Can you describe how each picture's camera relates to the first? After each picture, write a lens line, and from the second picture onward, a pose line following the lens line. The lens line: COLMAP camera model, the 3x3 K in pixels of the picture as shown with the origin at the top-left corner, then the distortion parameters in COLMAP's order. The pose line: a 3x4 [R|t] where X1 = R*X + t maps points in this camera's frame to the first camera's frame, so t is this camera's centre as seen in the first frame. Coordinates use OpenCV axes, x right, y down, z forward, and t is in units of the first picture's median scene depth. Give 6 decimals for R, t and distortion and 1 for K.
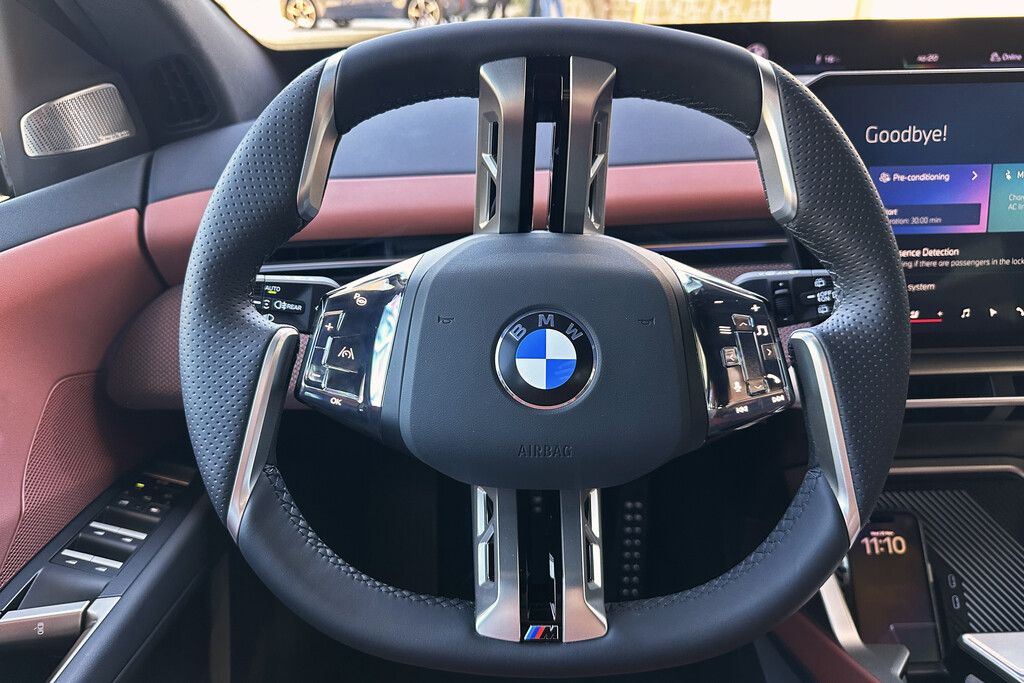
lens RADIAL K [[743.7, 0, 509.4], [0, 743.7, 362.0], [0, 0, 1]] dist [-0.005431, -0.003075]
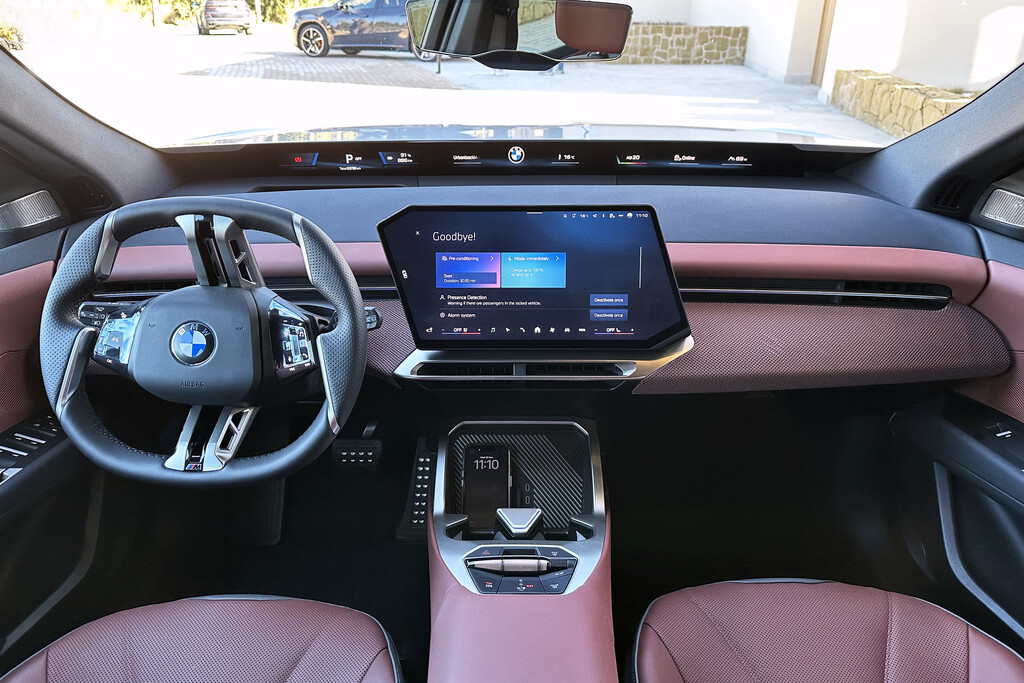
lens RADIAL K [[728.5, 0, 509.8], [0, 728.5, 325.8], [0, 0, 1]] dist [0.161291, -0.244198]
pose [[0.999503, 0.025643, -0.018359, 0.704371], [-0.026780, 0.997549, -0.064638, 0.042638], [0.016657, 0.065098, 0.997740, -0.857480]]
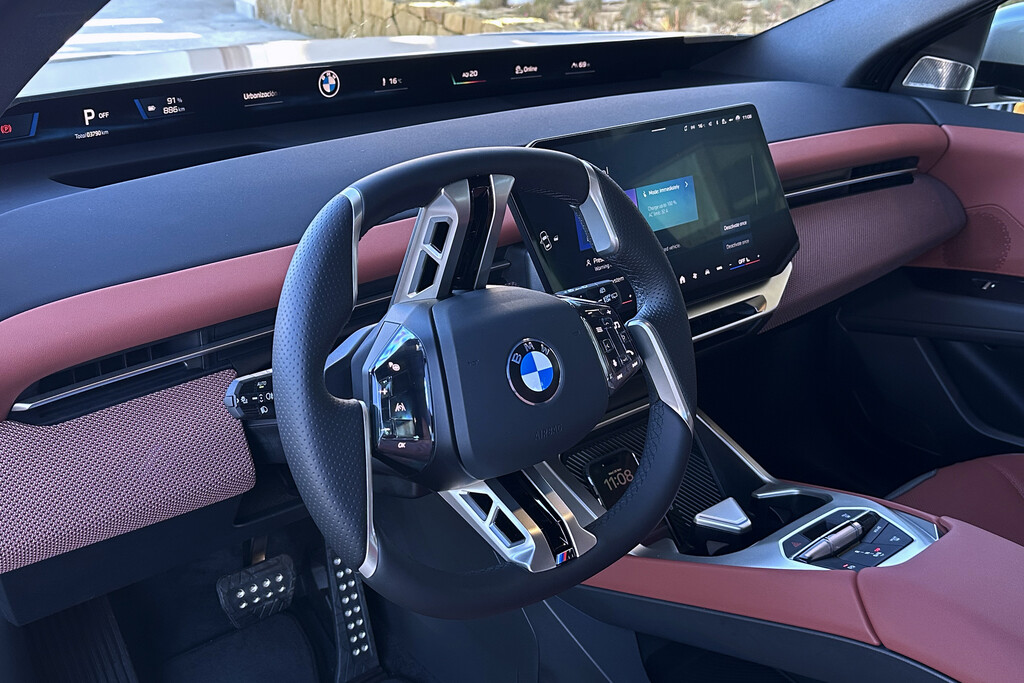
lens RADIAL K [[1050.9, 0, 515.3], [0, 1050.9, 361.9], [0, 0, 1]] dist [0.197751, -0.468567]
pose [[0.766247, -0.228905, 0.600390, -0.832818], [0.263565, 0.964137, 0.031213, -0.065742], [-0.586003, 0.134325, 0.799098, -0.461328]]
